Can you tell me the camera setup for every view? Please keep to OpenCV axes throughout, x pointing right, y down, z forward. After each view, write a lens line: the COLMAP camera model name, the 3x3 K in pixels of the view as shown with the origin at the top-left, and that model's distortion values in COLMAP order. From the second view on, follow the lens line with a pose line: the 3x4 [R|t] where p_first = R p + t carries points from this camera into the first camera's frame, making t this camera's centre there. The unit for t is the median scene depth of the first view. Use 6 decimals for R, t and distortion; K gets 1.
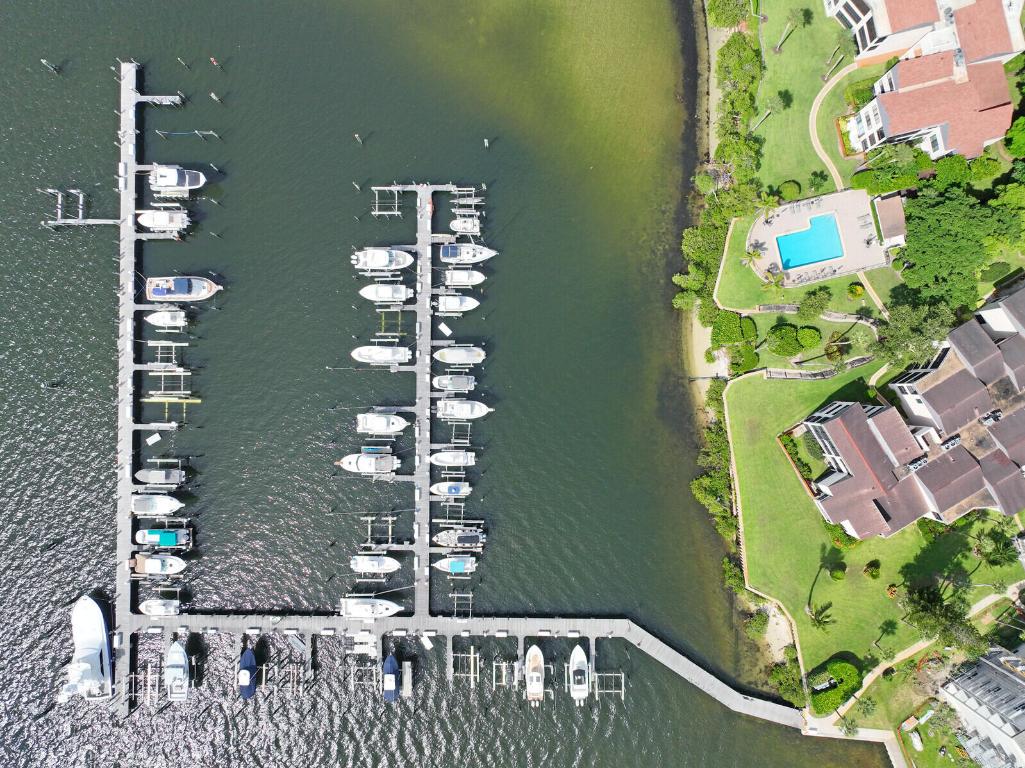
lens RADIAL K [[721.9, 0, 515.8], [0, 721.9, 384.4], [0, 0, 1]] dist [0.006668, 0.007805]
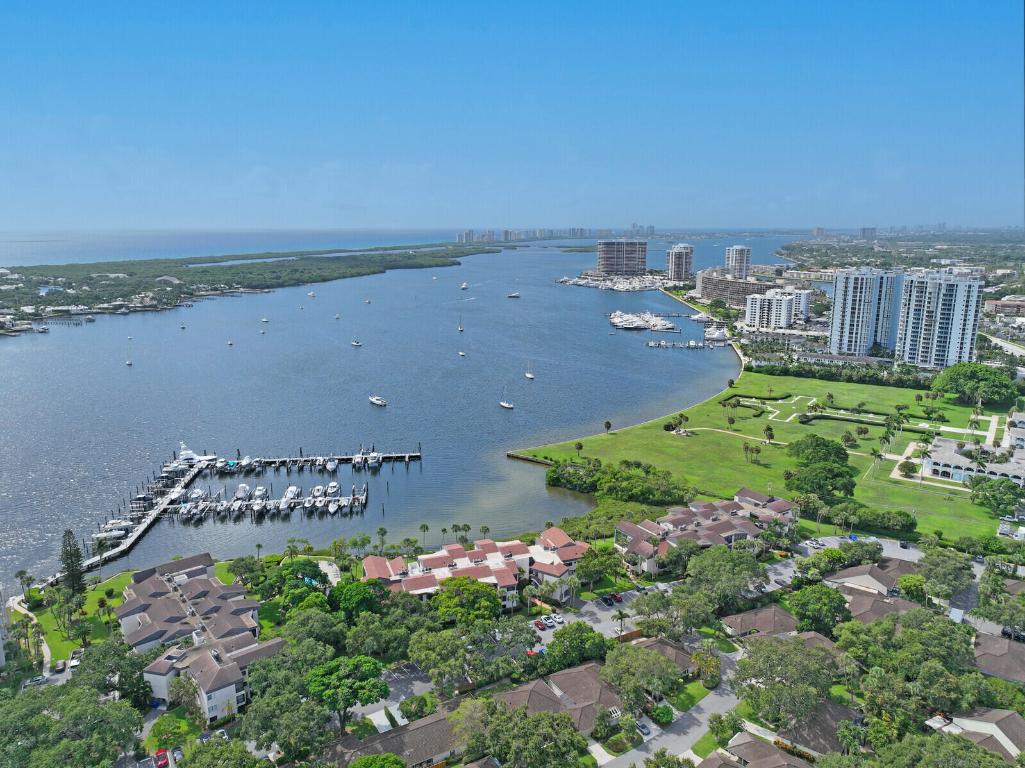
lens RADIAL K [[721.9, 0, 515.8], [0, 721.9, 384.4], [0, 0, 1]] dist [0.006668, 0.007805]
pose [[0.130512, 0.232531, -0.963793, 2.041336], [-0.991438, 0.034774, -0.125866, -0.471984], [0.004247, 0.971967, 0.235078, 0.130030]]
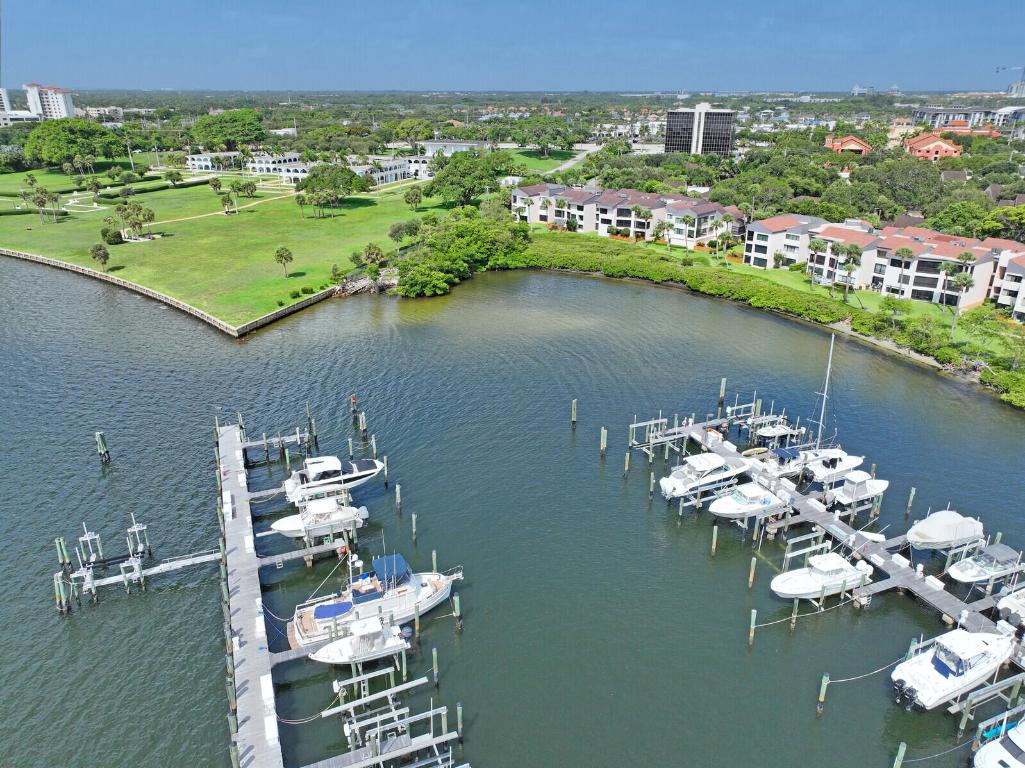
lens RADIAL K [[721.9, 0, 515.8], [0, 721.9, 384.4], [0, 0, 1]] dist [0.006668, 0.007805]
pose [[0.921425, -0.132487, 0.365270, -0.535142], [0.388184, 0.354971, -0.850476, 0.245304], [-0.016984, 0.925442, 0.378509, 0.705200]]
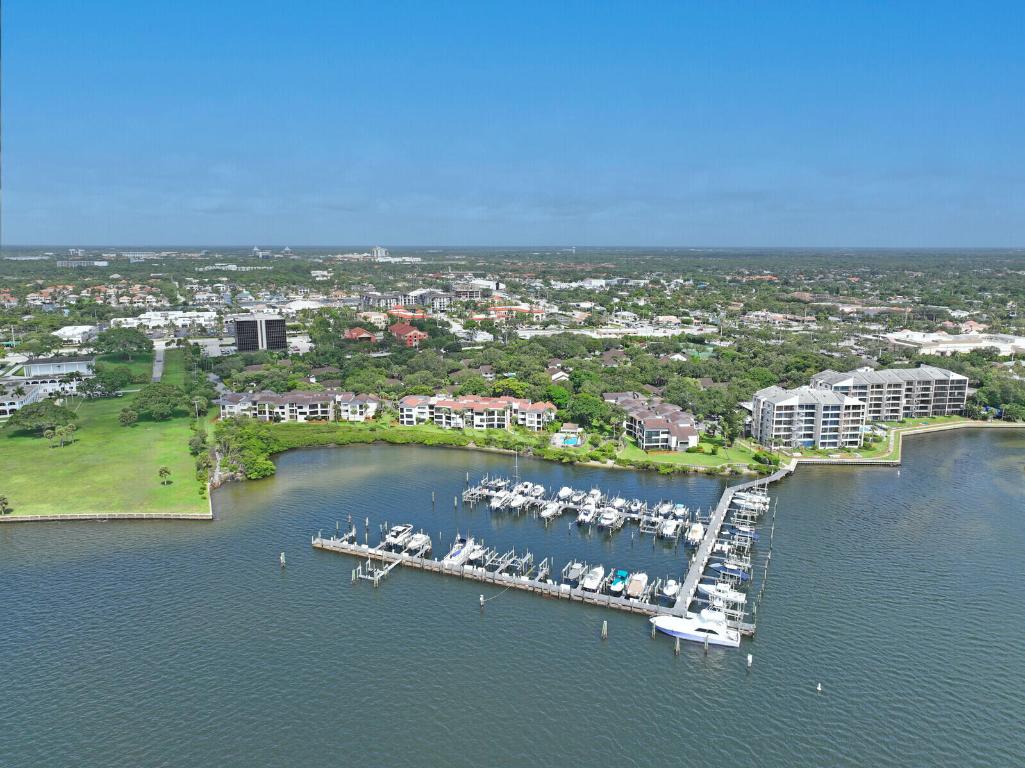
lens RADIAL K [[721.9, 0, 515.8], [0, 721.9, 384.4], [0, 0, 1]] dist [0.006668, 0.007805]
pose [[0.389645, -0.162581, 0.906501, -1.736619], [0.920865, 0.083325, -0.380875, 0.517800], [-0.013611, 0.983171, 0.182182, 0.392856]]
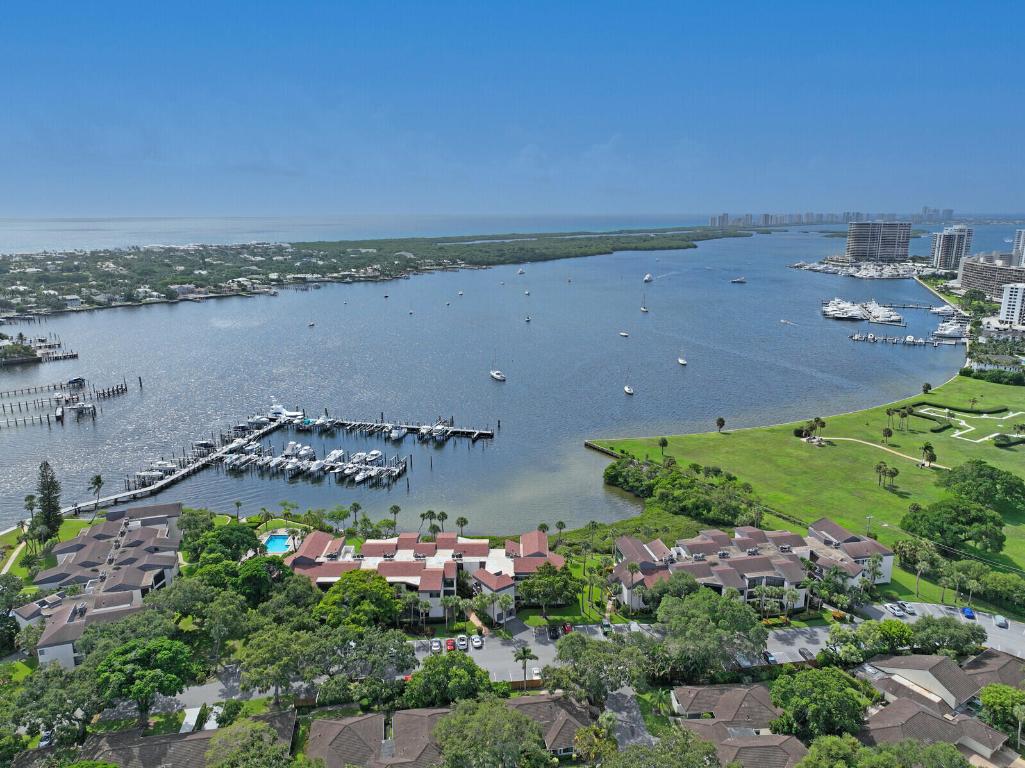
lens RADIAL K [[721.9, 0, 515.8], [0, 721.9, 384.4], [0, 0, 1]] dist [0.006668, 0.007805]
pose [[-0.220830, 0.246911, -0.943541, 1.736107], [-0.975260, -0.045893, 0.216244, -1.055513], [0.010091, 0.967951, 0.250937, 0.235297]]
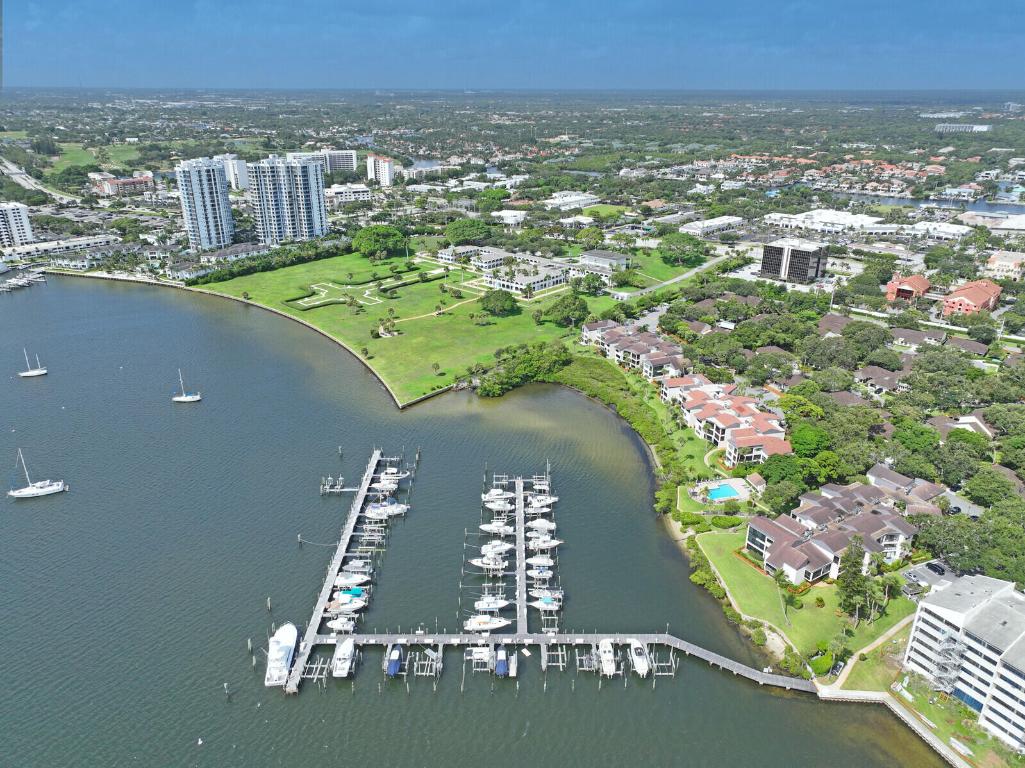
lens RADIAL K [[721.9, 0, 515.8], [0, 721.9, 384.4], [0, 0, 1]] dist [0.006668, 0.007805]
pose [[0.999793, 0.010472, 0.017449, -0.173617], [0.011969, 0.390848, -0.920377, 1.440956], [-0.016458, 0.920396, 0.390642, -0.004540]]
